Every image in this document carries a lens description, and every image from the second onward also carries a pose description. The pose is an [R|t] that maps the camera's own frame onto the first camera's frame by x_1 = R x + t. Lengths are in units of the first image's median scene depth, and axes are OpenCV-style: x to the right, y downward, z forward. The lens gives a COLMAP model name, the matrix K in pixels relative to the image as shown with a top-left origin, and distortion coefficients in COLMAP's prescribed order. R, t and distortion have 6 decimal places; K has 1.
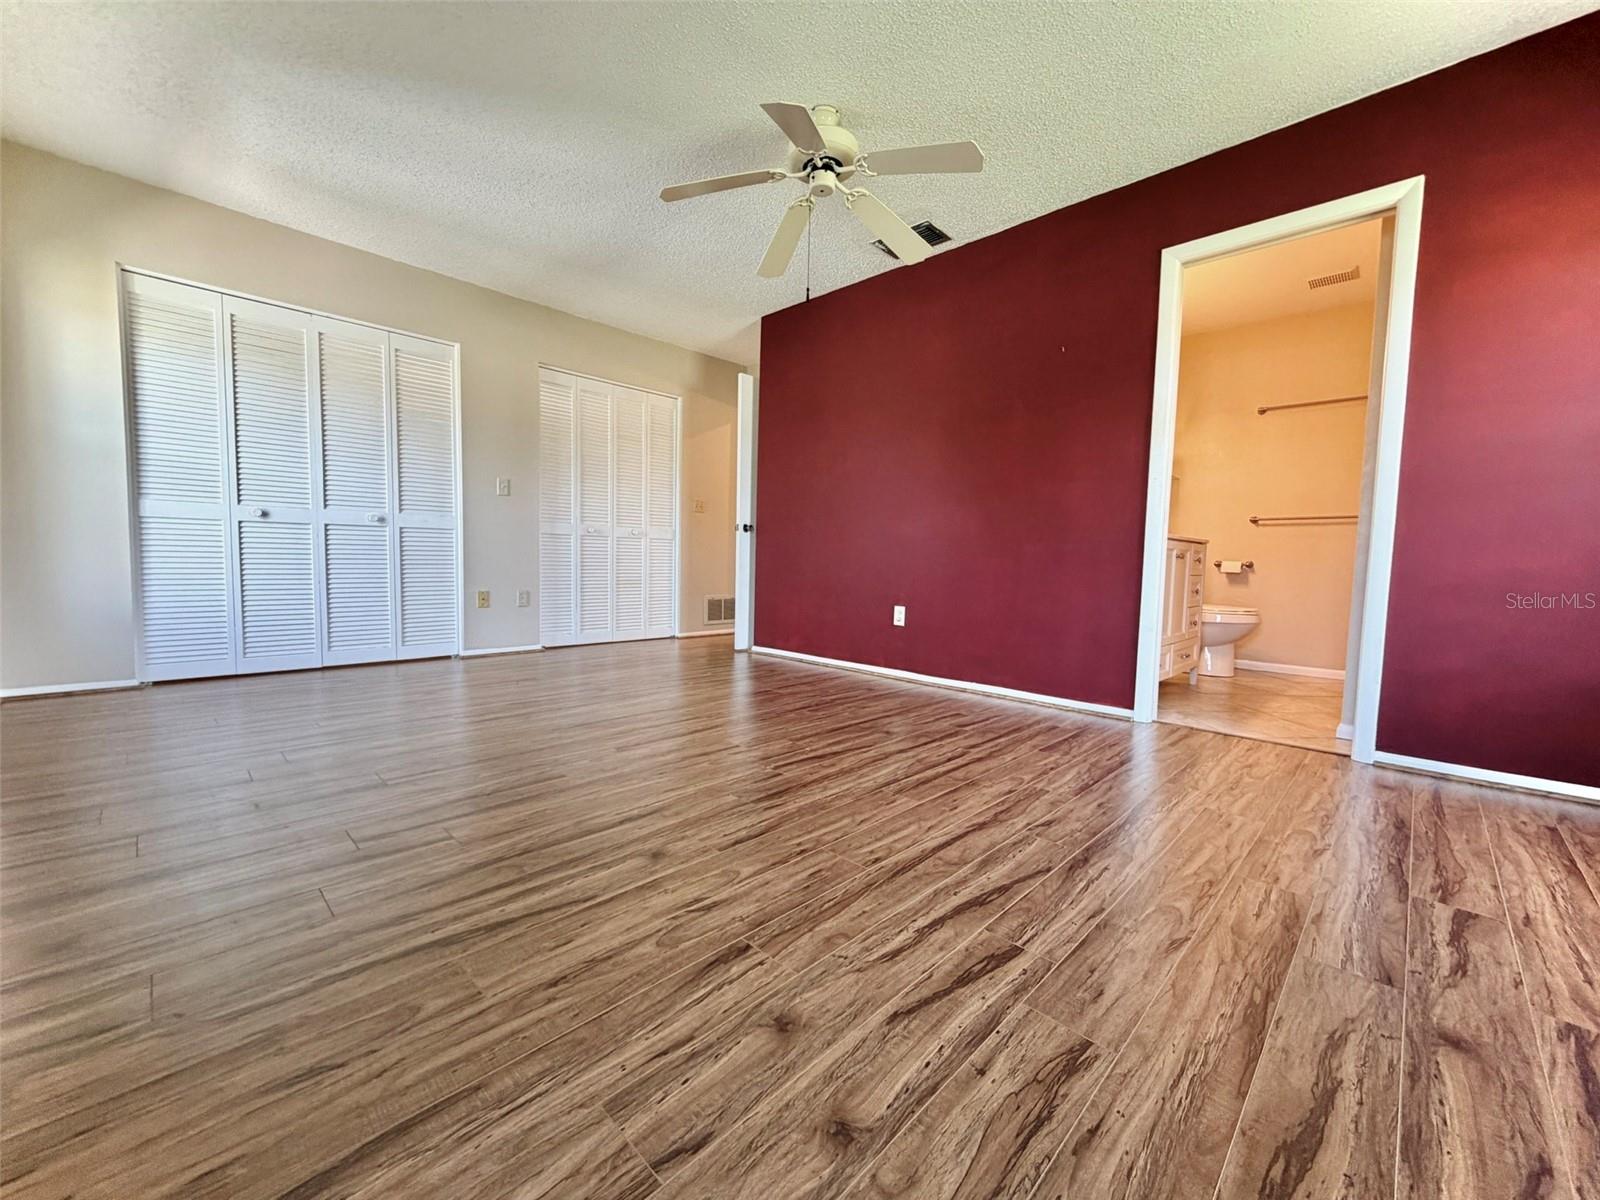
lens RADIAL K [[639.7, 0, 794.1], [0, 639.7, 600.9], [0, 0, 1]] dist [0.000747, 0.000188]
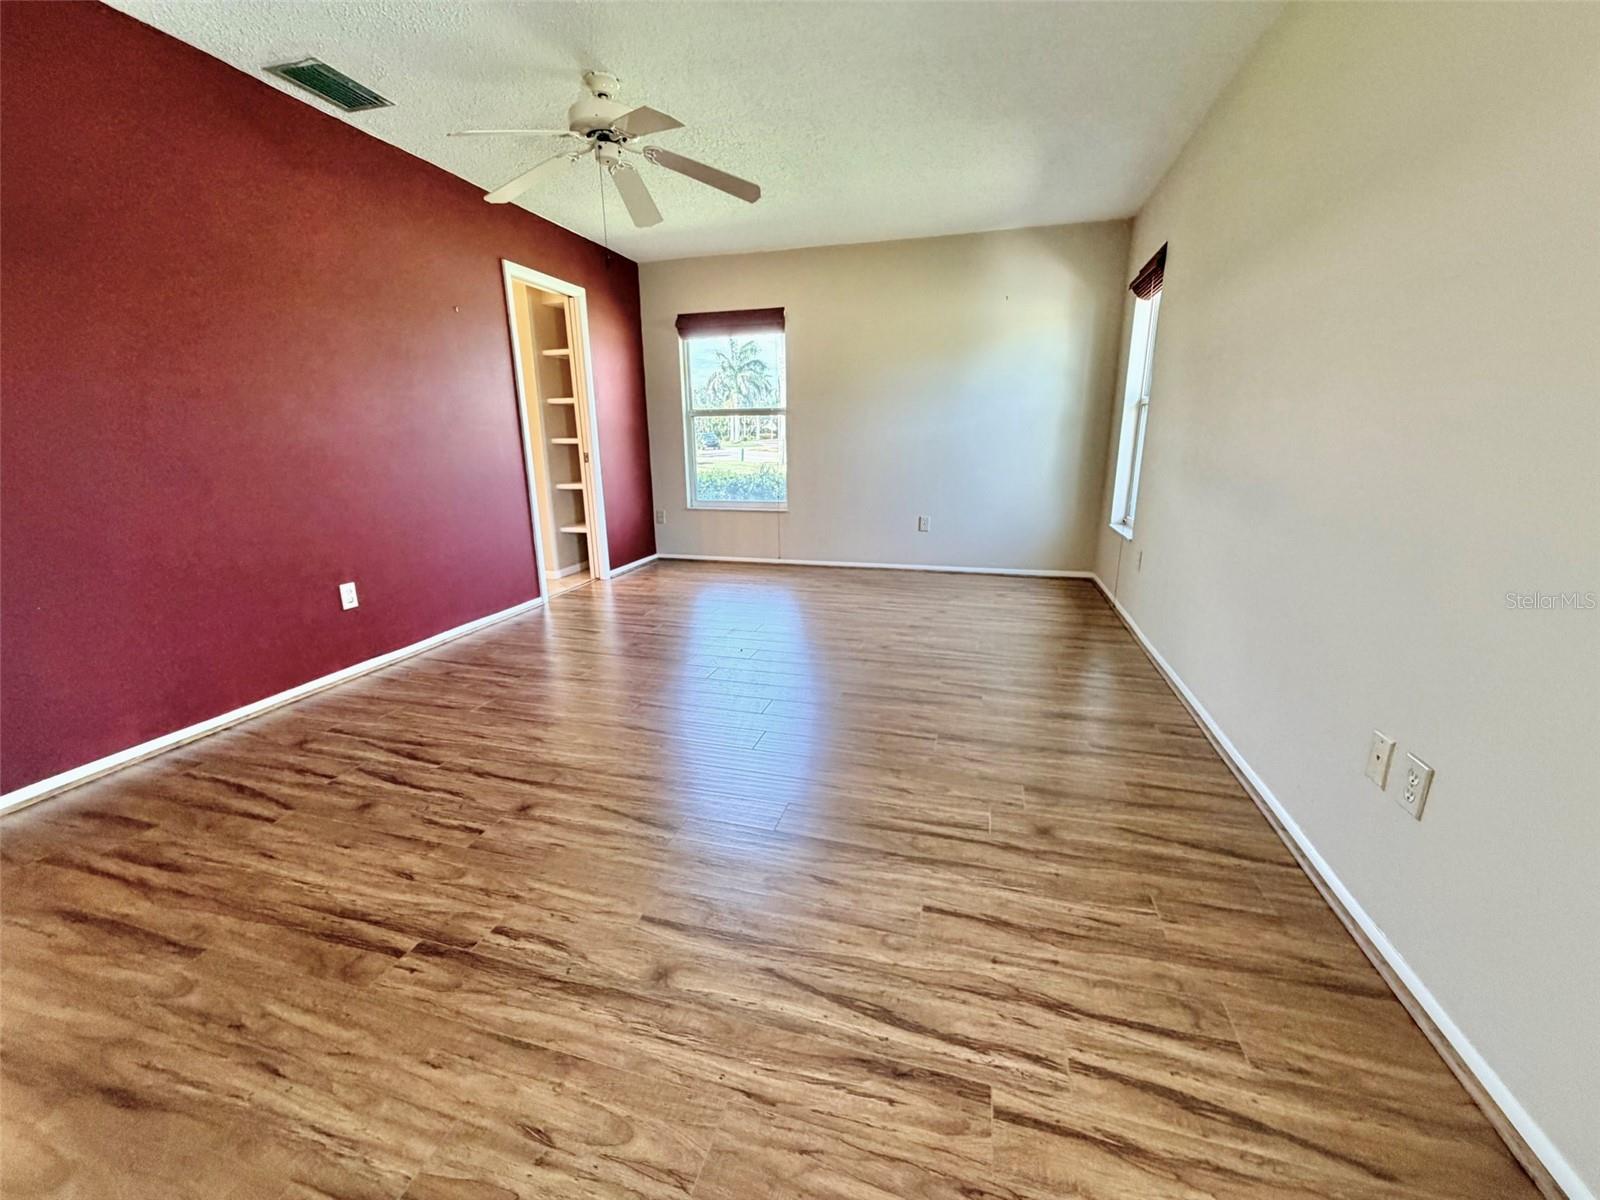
lens RADIAL K [[639.7, 0, 794.1], [0, 639.7, 600.9], [0, 0, 1]] dist [0.000747, 0.000188]
pose [[-0.476903, -0.236006, 0.846679, -1.425589], [0.060773, 0.952119, 0.299628, -0.323679], [-0.876852, 0.194349, -0.439725, 1.666579]]
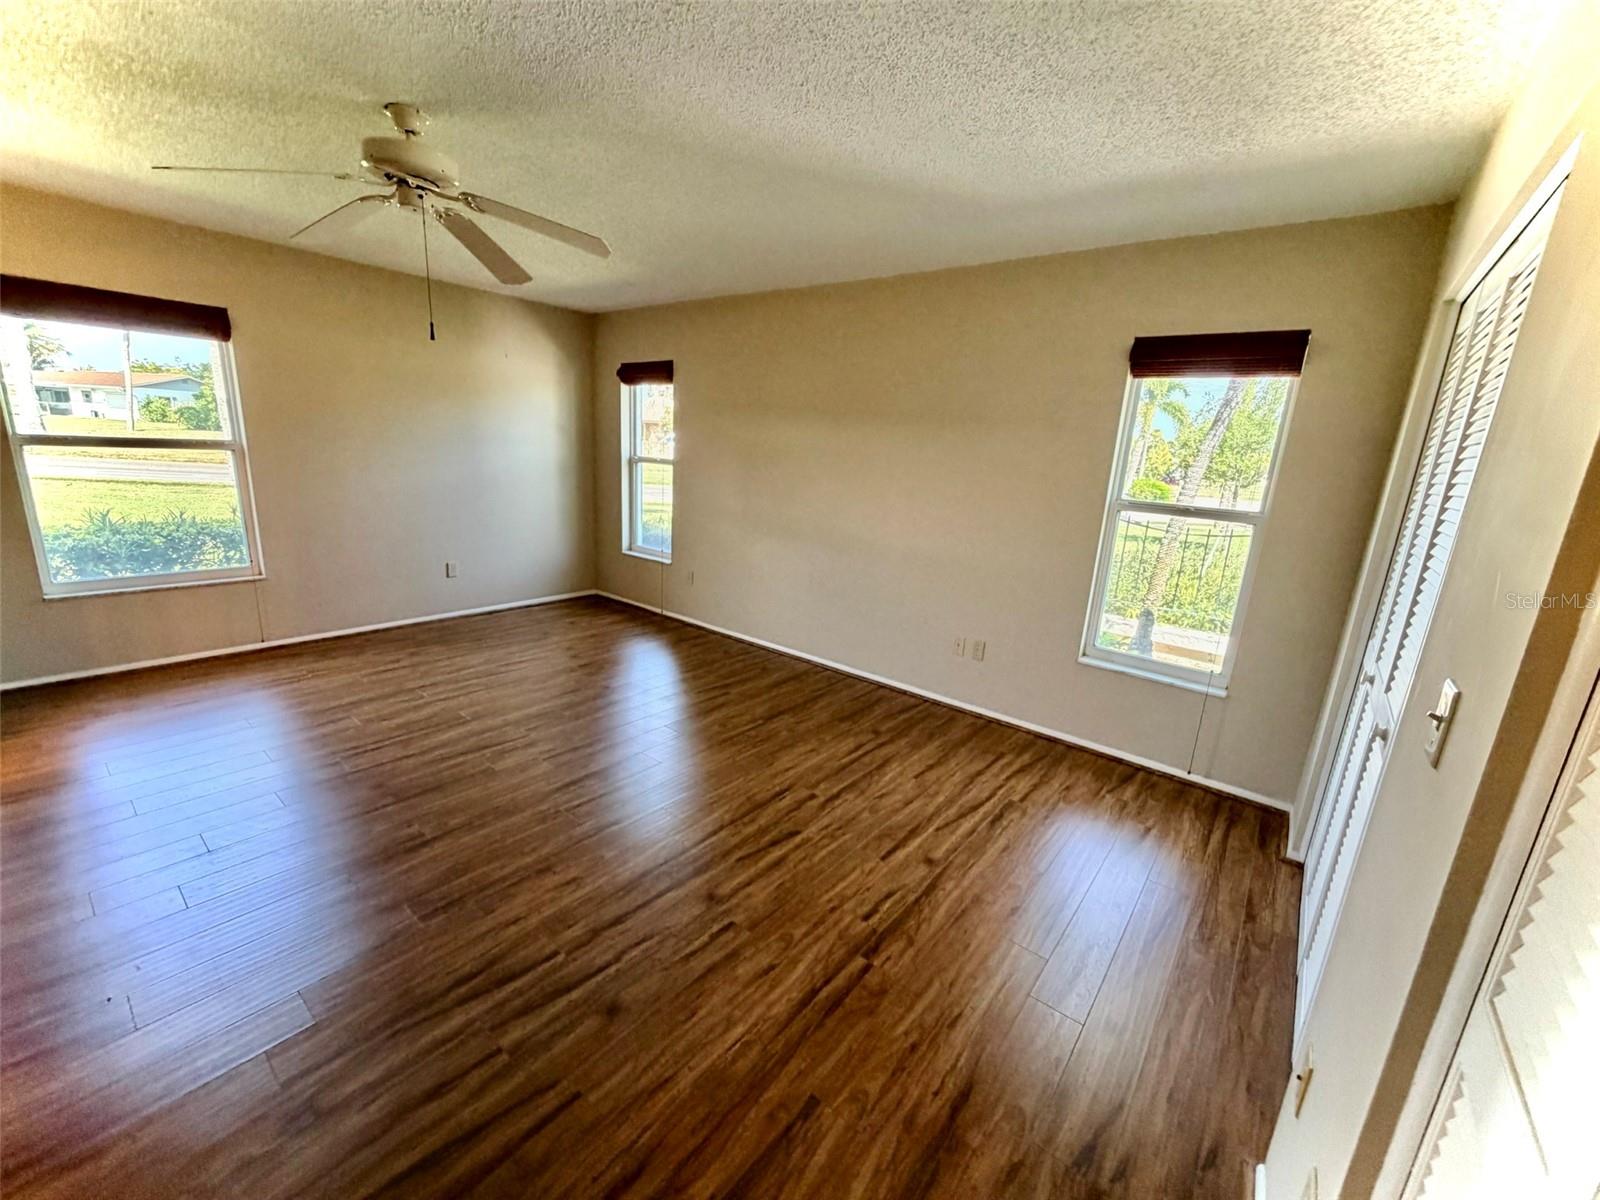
lens RADIAL K [[639.7, 0, 794.1], [0, 639.7, 600.9], [0, 0, 1]] dist [0.000747, 0.000188]
pose [[-0.992487, -0.051224, -0.111107, -0.488524], [-0.082744, 0.949977, 0.301160, -0.557943], [0.090122, 0.308091, -0.947079, 2.519374]]
